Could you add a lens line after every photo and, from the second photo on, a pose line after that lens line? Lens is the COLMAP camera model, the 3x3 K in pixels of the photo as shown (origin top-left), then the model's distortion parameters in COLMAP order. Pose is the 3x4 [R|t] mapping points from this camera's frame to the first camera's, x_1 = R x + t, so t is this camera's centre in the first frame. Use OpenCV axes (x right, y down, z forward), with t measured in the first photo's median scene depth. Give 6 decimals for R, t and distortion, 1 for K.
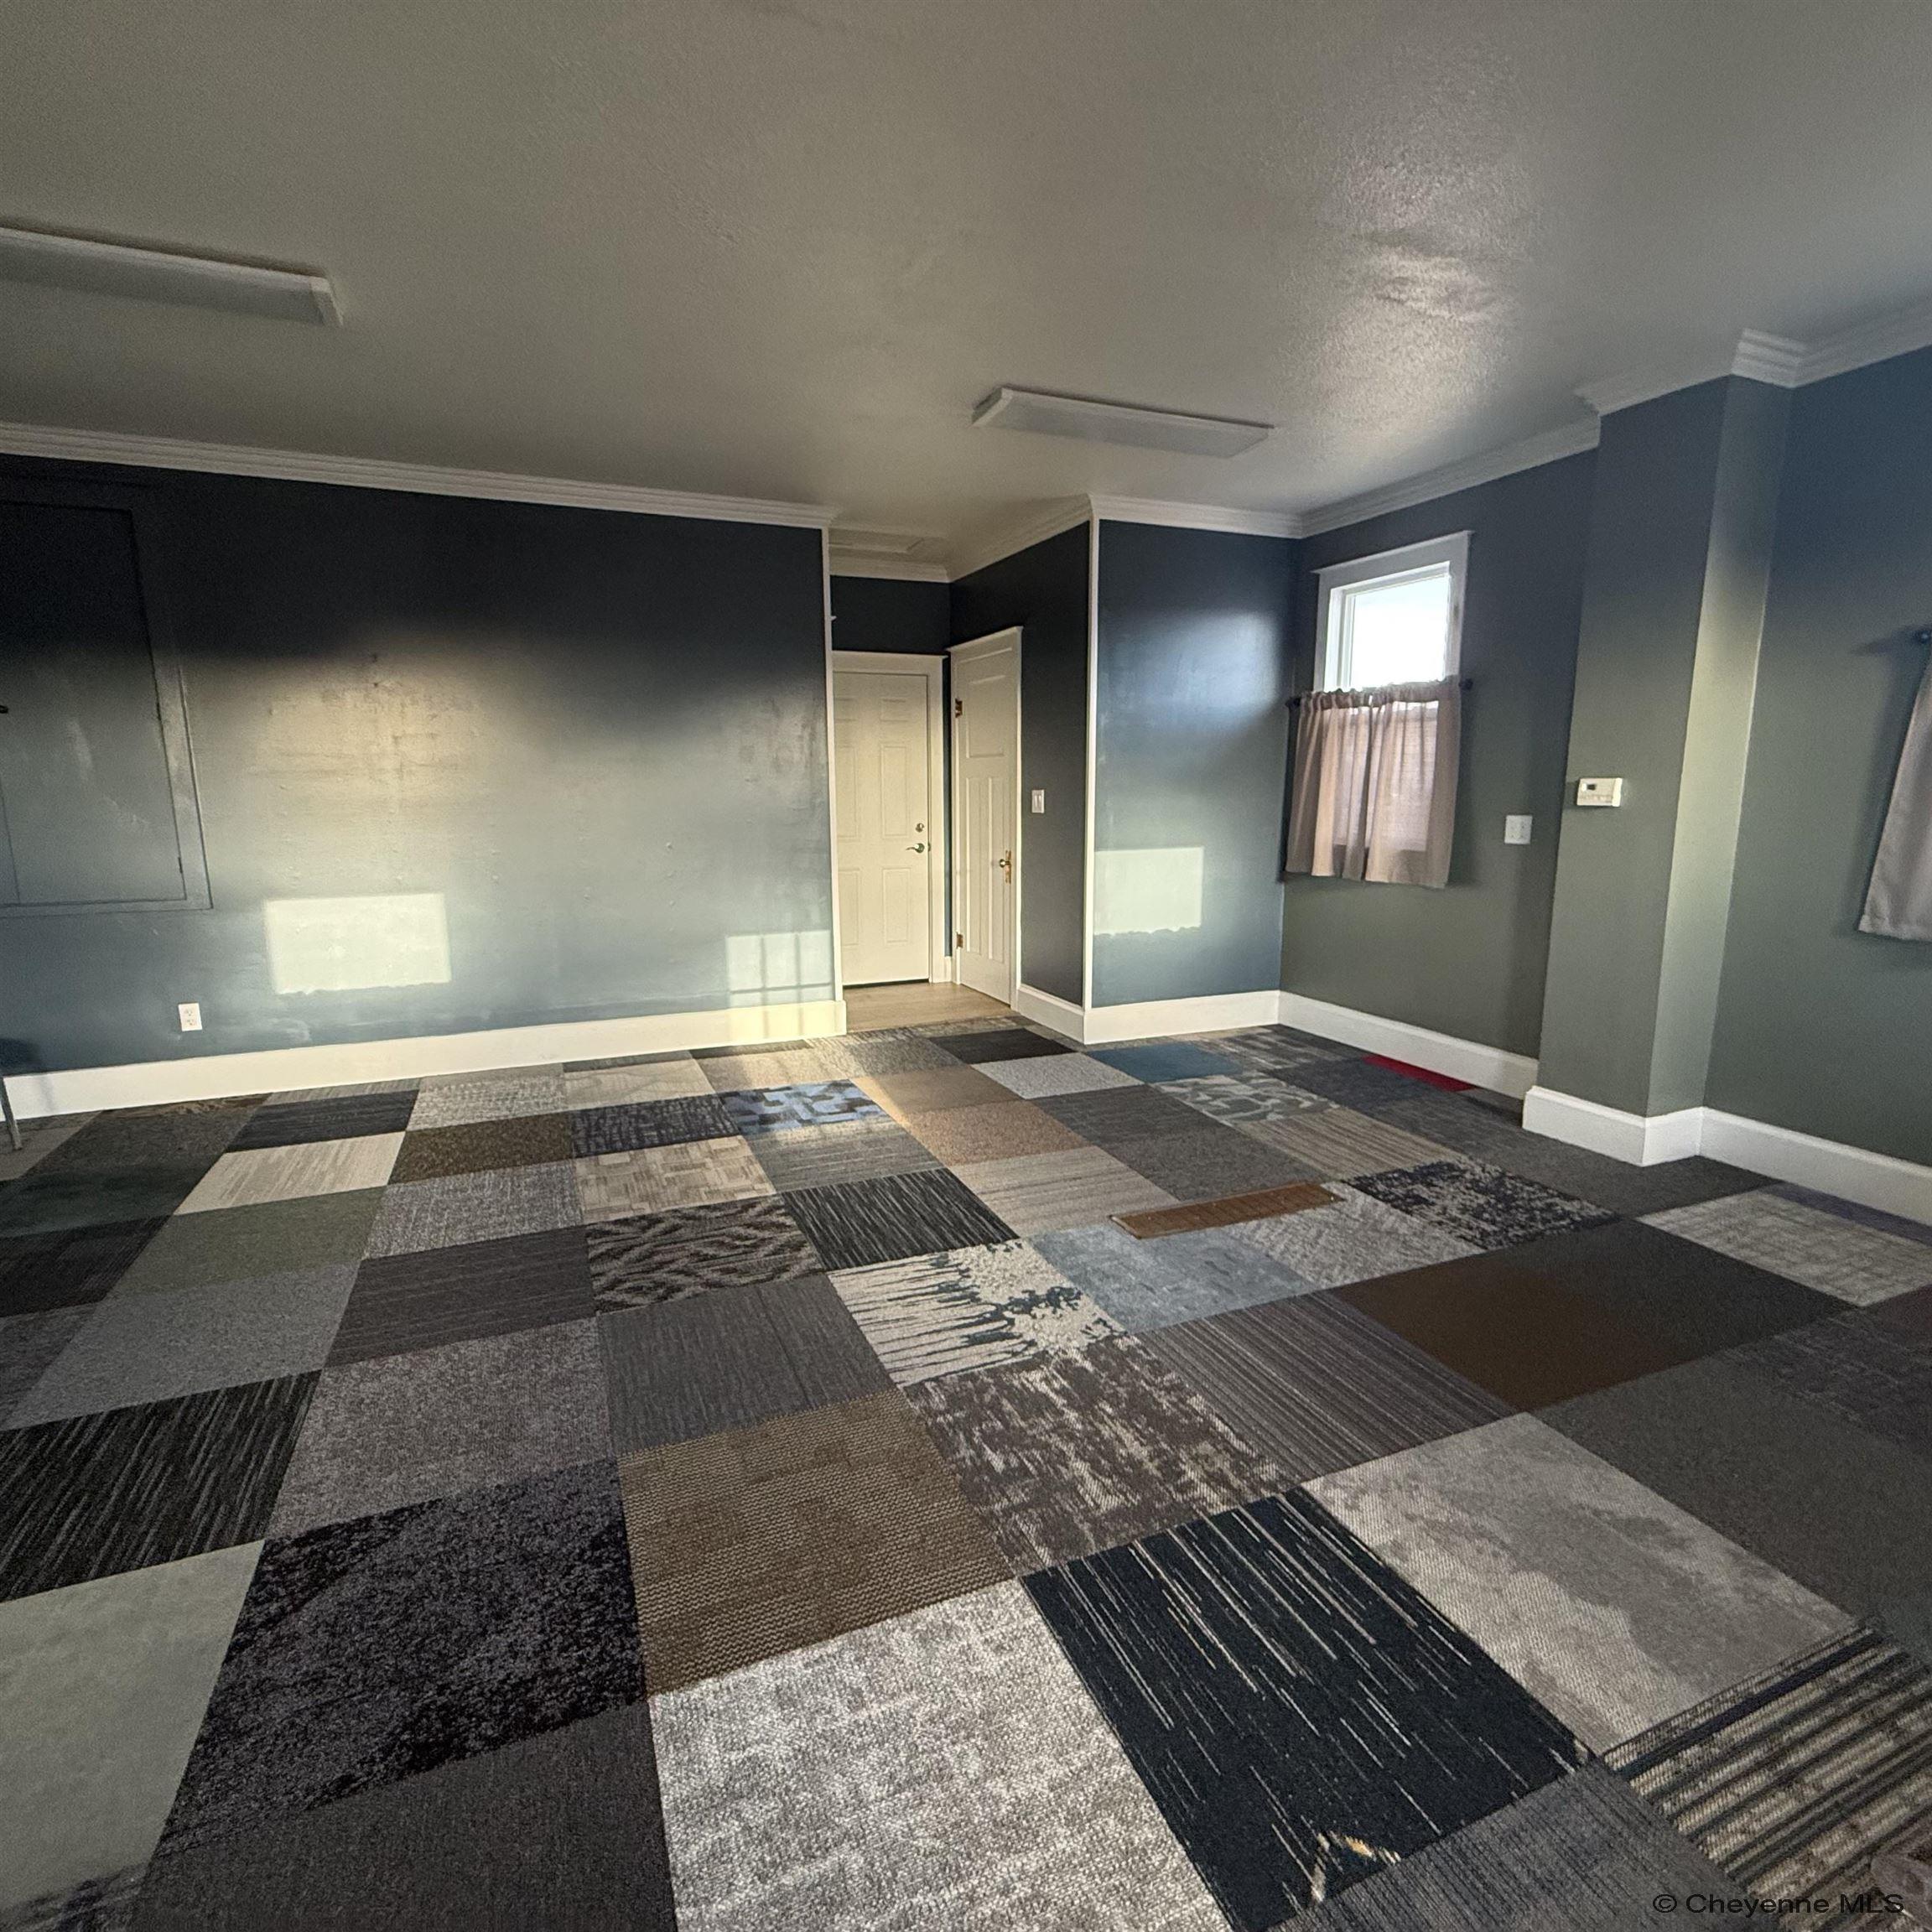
lens RADIAL K [[1024.4, 0, 954.8], [0, 1024.4, 965.2], [0, 0, 1]] dist [0.000990, -0.000841]
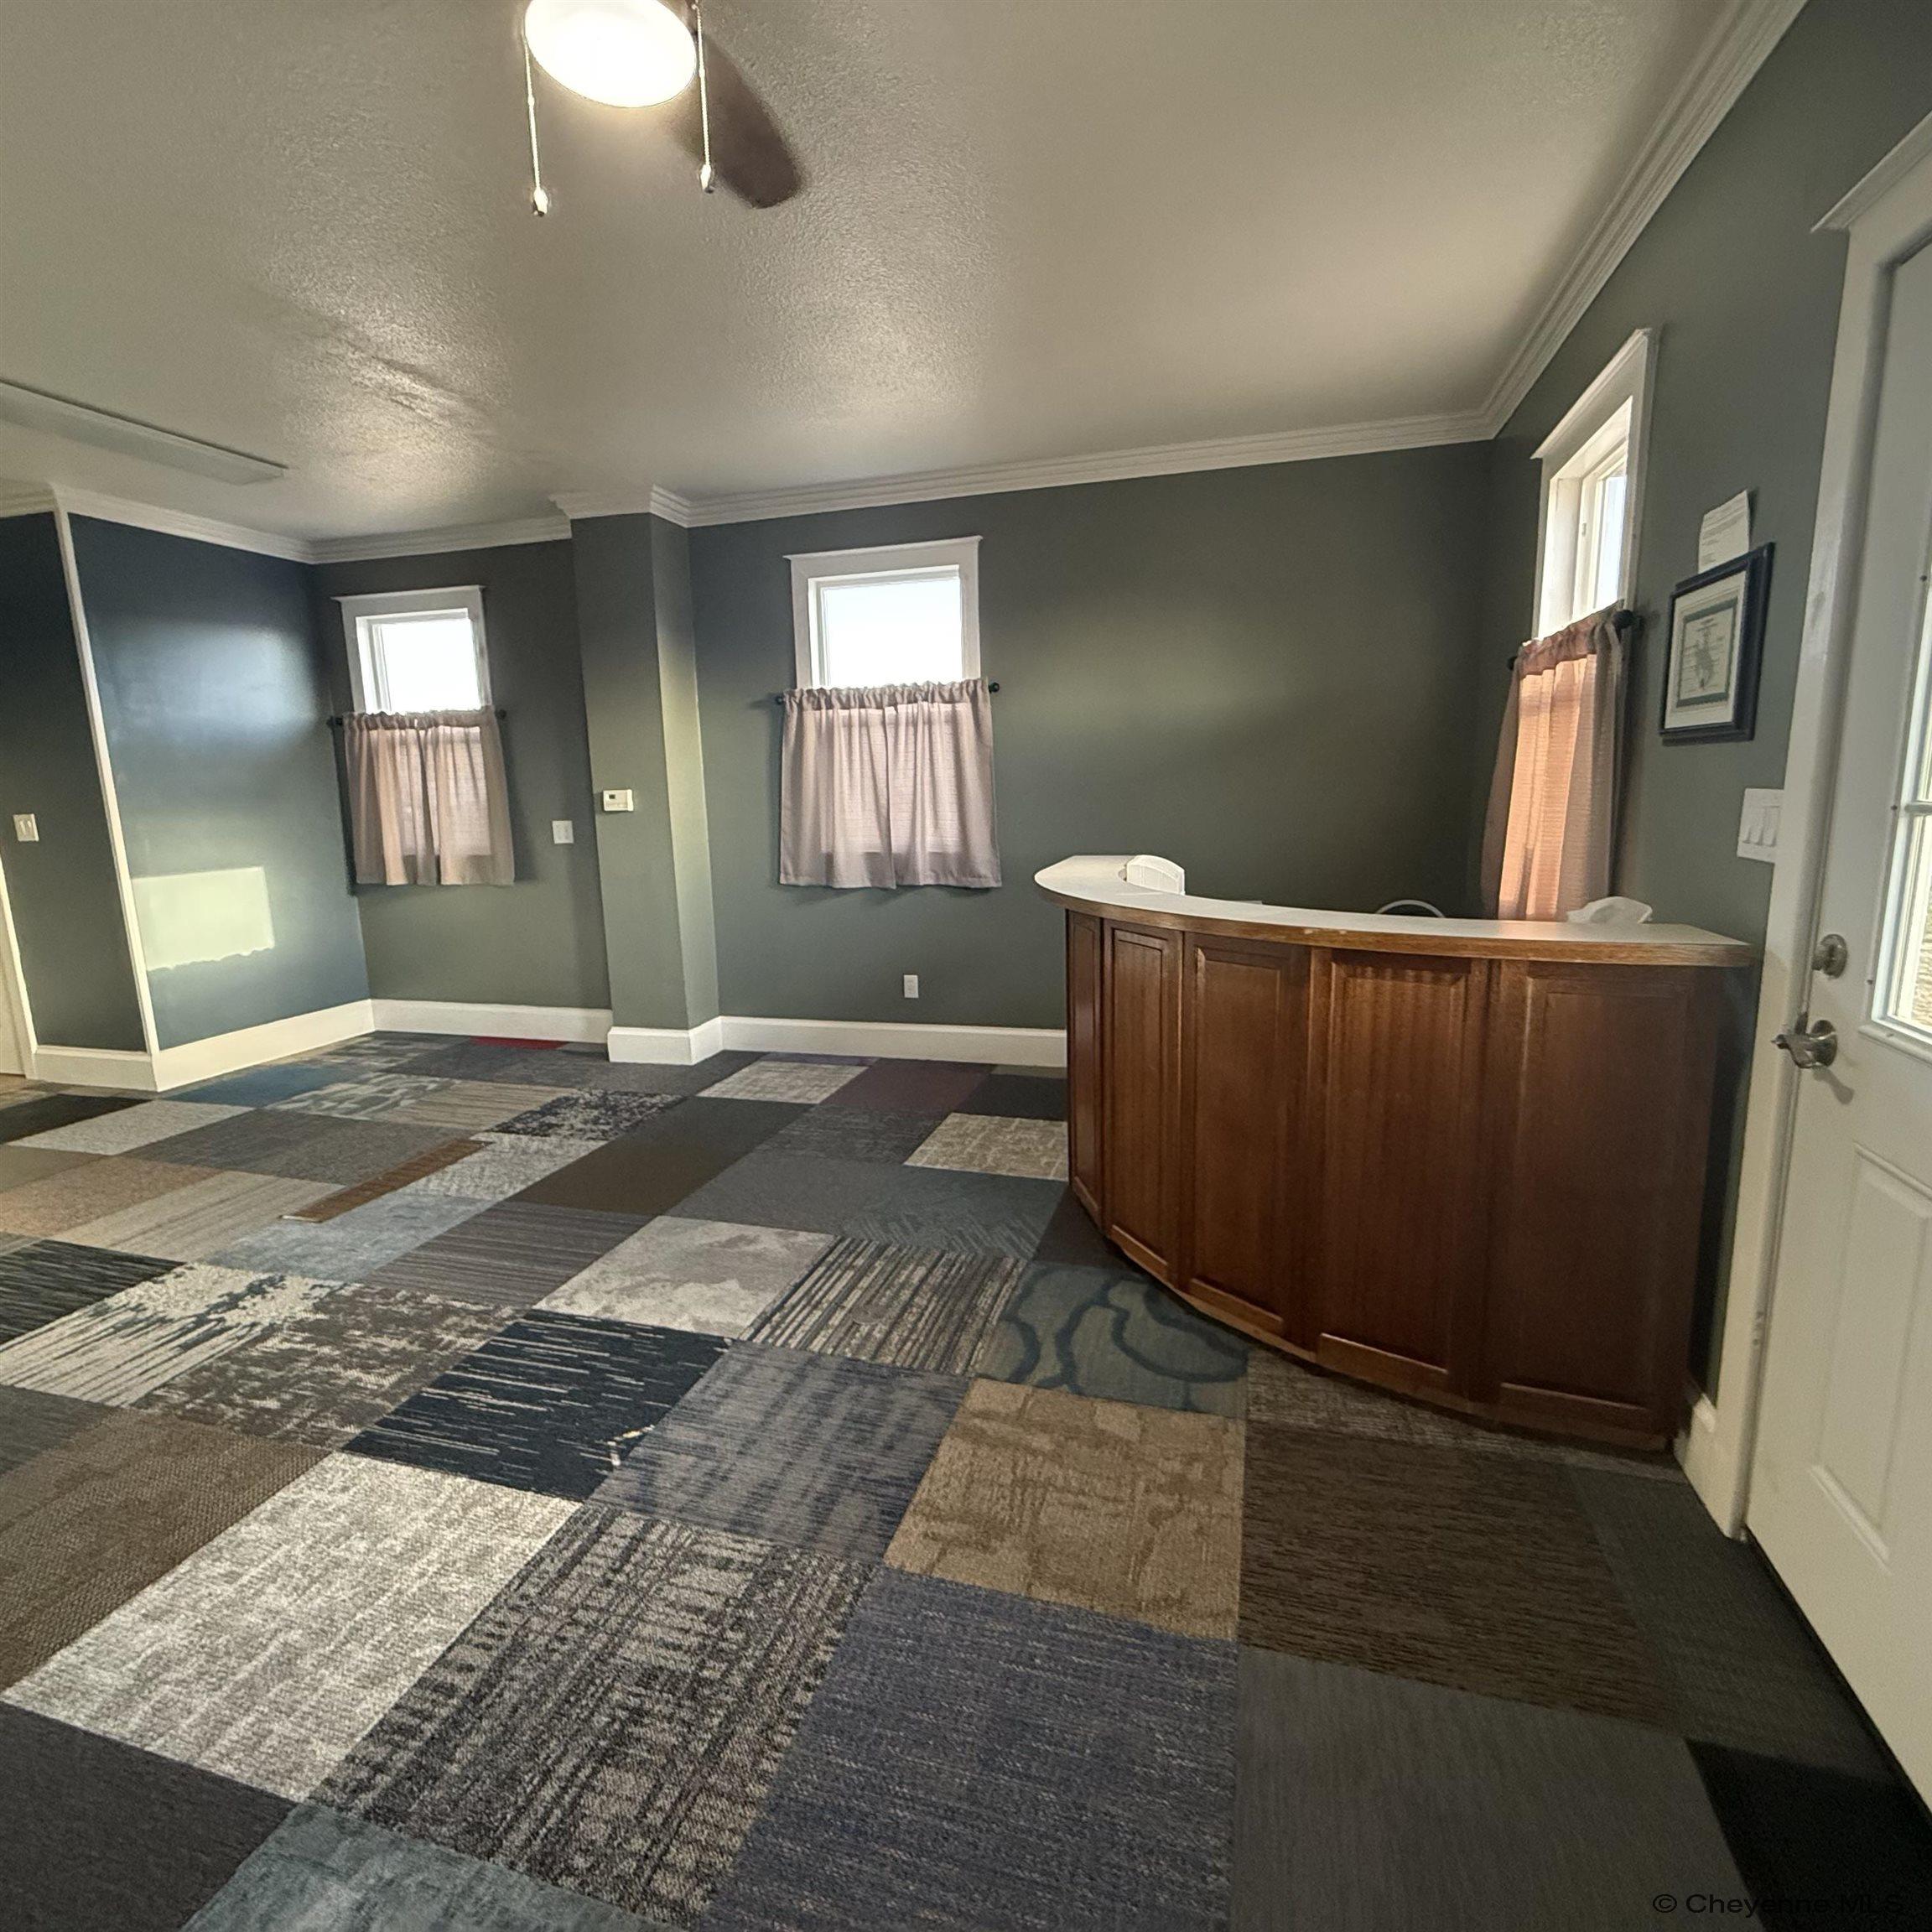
lens RADIAL K [[1024.4, 0, 954.8], [0, 1024.4, 965.2], [0, 0, 1]] dist [0.000990, -0.000841]
pose [[0.629673, -0.146830, 0.762859, -0.175420], [0.156697, 0.985798, 0.060401, 0.037862], [-0.760893, 0.081505, 0.643738, -0.215816]]
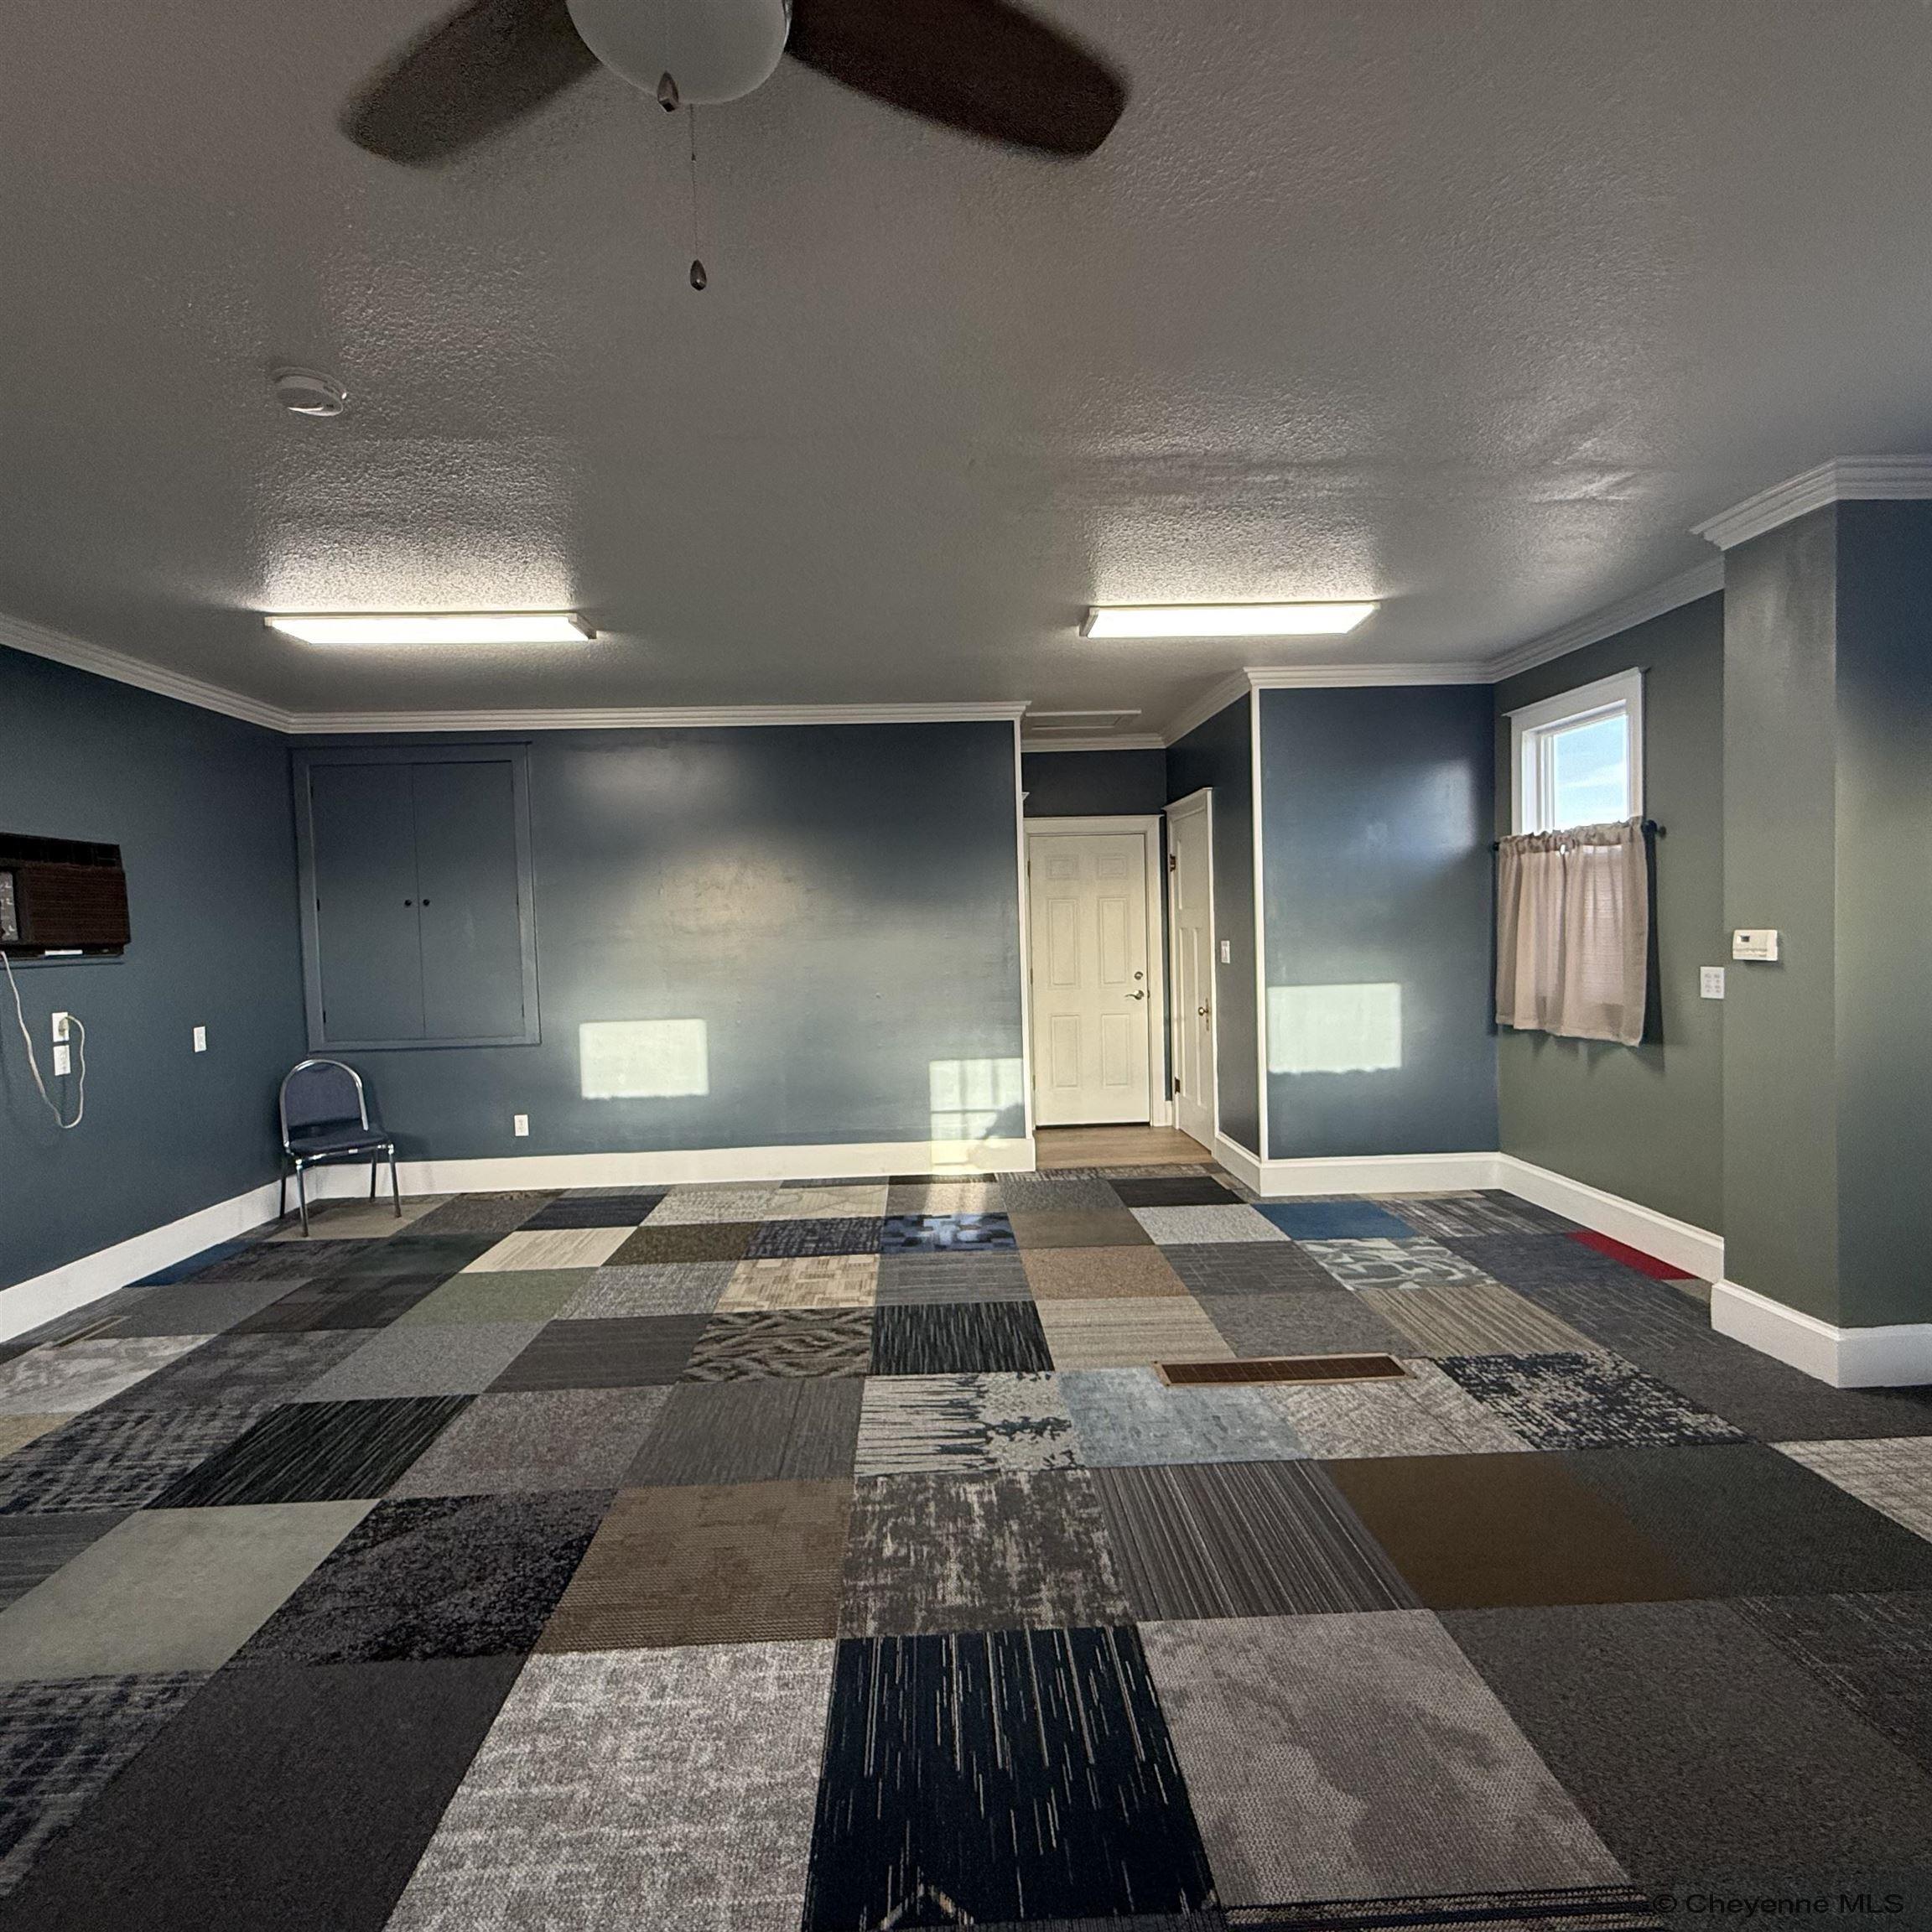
lens RADIAL K [[1024.4, 0, 954.8], [0, 1024.4, 965.2], [0, 0, 1]] dist [0.000990, -0.000841]
pose [[0.936955, -0.007825, -0.349364, 0.330881], [-0.038342, 0.991411, -0.125034, -0.014748], [0.347341, 0.130547, 0.928607, -0.080267]]
